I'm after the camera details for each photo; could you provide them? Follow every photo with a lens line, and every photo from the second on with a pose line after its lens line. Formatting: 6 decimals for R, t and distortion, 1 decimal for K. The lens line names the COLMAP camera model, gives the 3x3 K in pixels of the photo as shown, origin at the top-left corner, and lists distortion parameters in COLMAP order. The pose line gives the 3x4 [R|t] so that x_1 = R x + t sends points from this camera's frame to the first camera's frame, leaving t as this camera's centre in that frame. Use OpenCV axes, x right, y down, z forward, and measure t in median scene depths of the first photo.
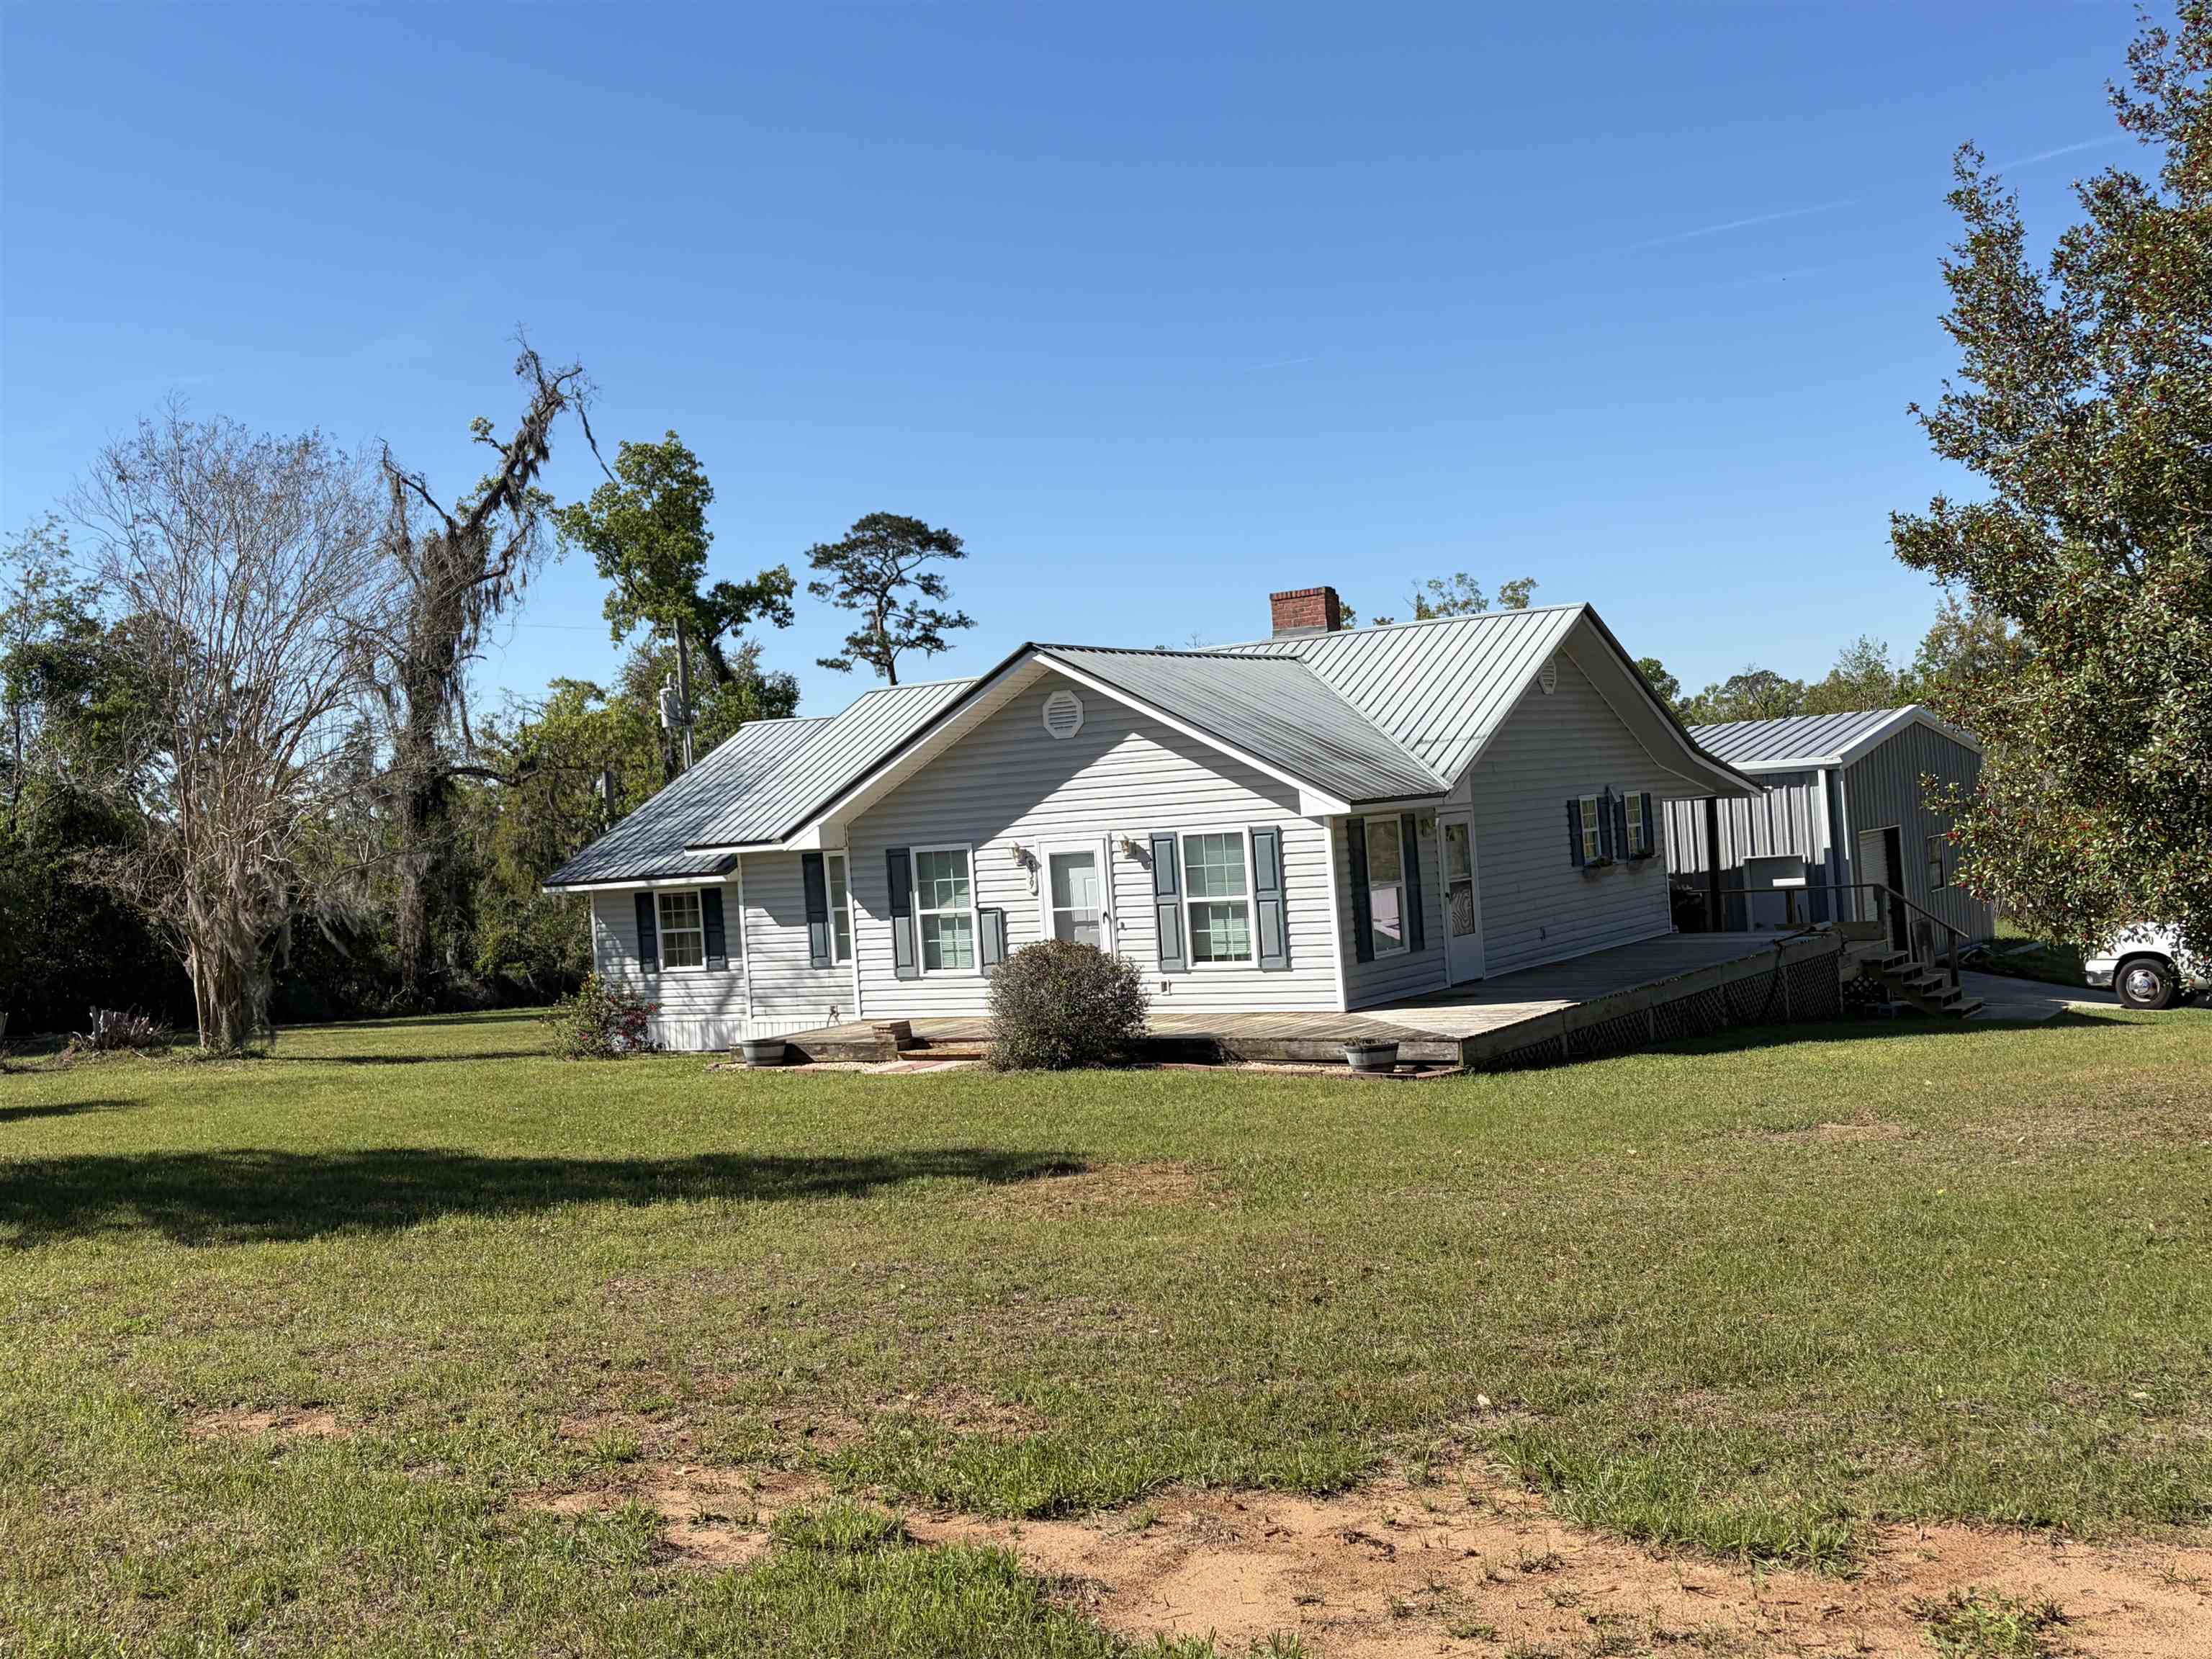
lens RADIAL K [[2314.2, 0, 1146.4], [0, 2314.2, 797.4], [0, 0, 1]] dist [0.049636, 0.000000]
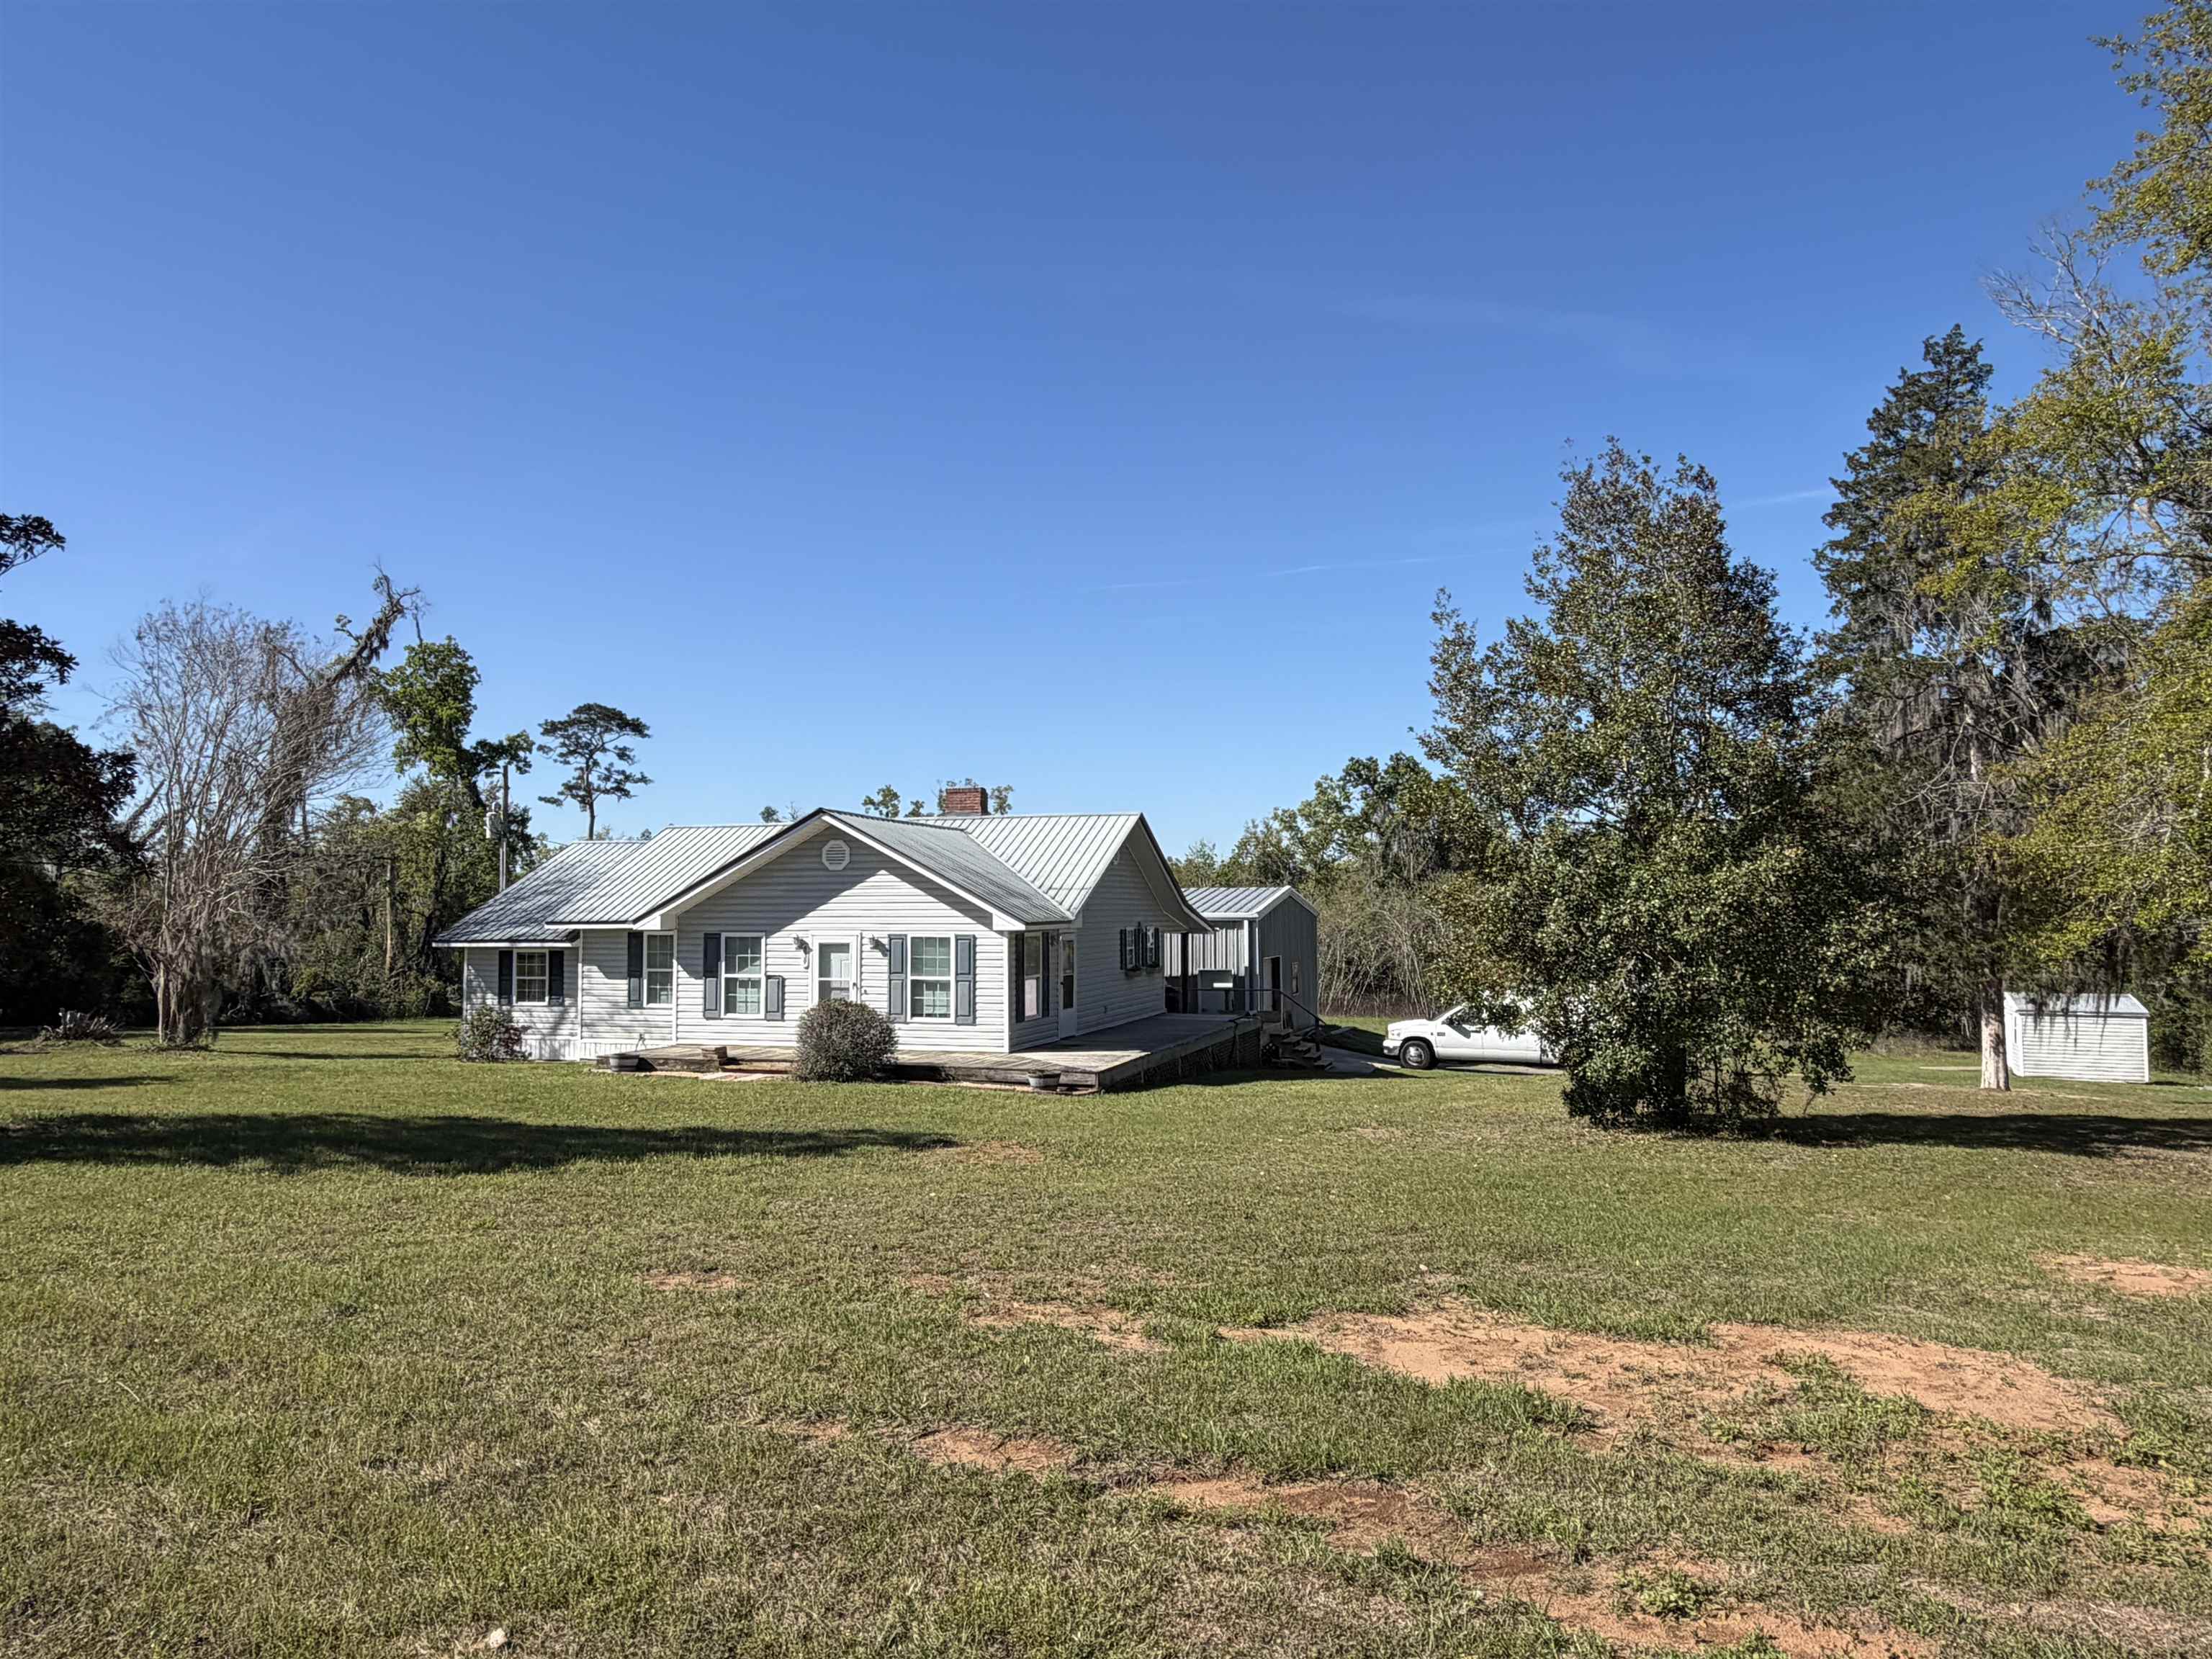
lens RADIAL K [[1474.0, 0, 1115.9], [0, 1474.0, 812.9], [0, 0, 1]] dist [0.002255, 0.002919]
pose [[0.964581, 0.084161, 0.250000, -0.101034], [-0.066501, 0.994711, -0.078283, 0.001190], [-0.255266, 0.058885, 0.965076, -0.023721]]
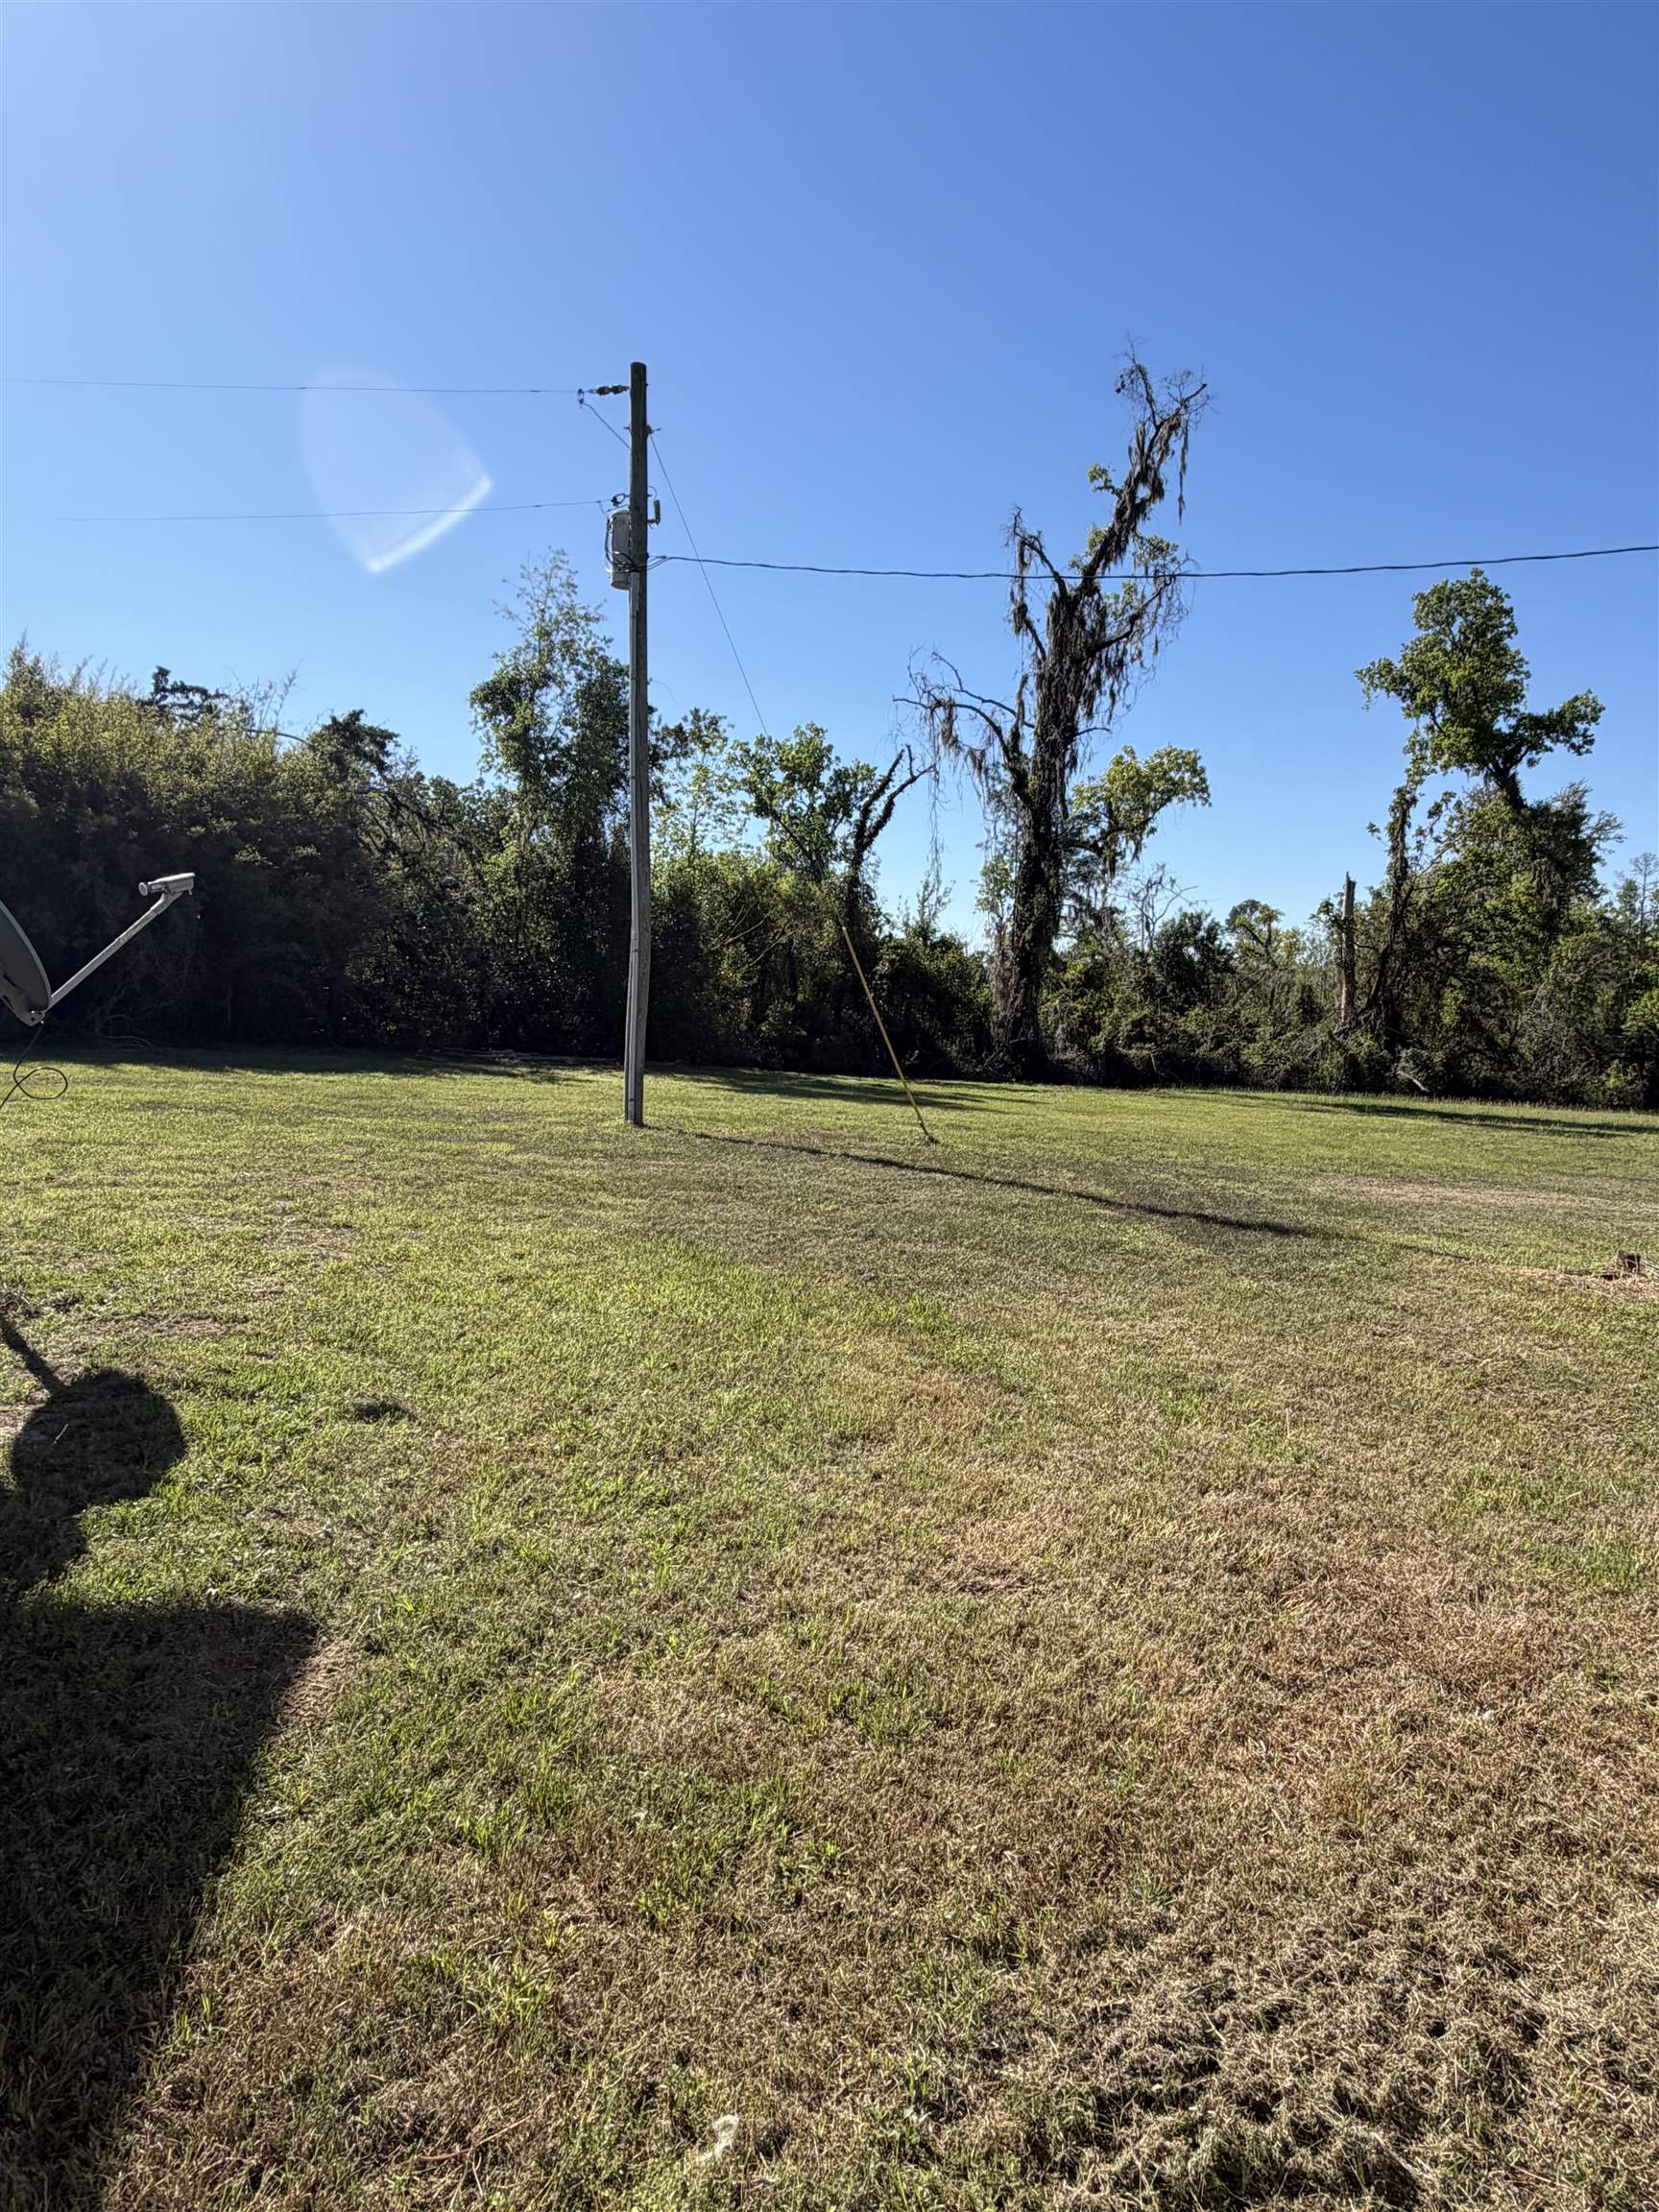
lens RADIAL K [[1312.5, 0, 831.9], [0, 1312.5, 1095.8], [0, 0, 1]] dist [-0.003322, 0.000417]
pose [[0.711859, 0.125385, -0.691039, 0.098482], [-0.051796, 0.990628, 0.126387, 0.078507], [0.700410, -0.054176, 0.711682, 1.379299]]
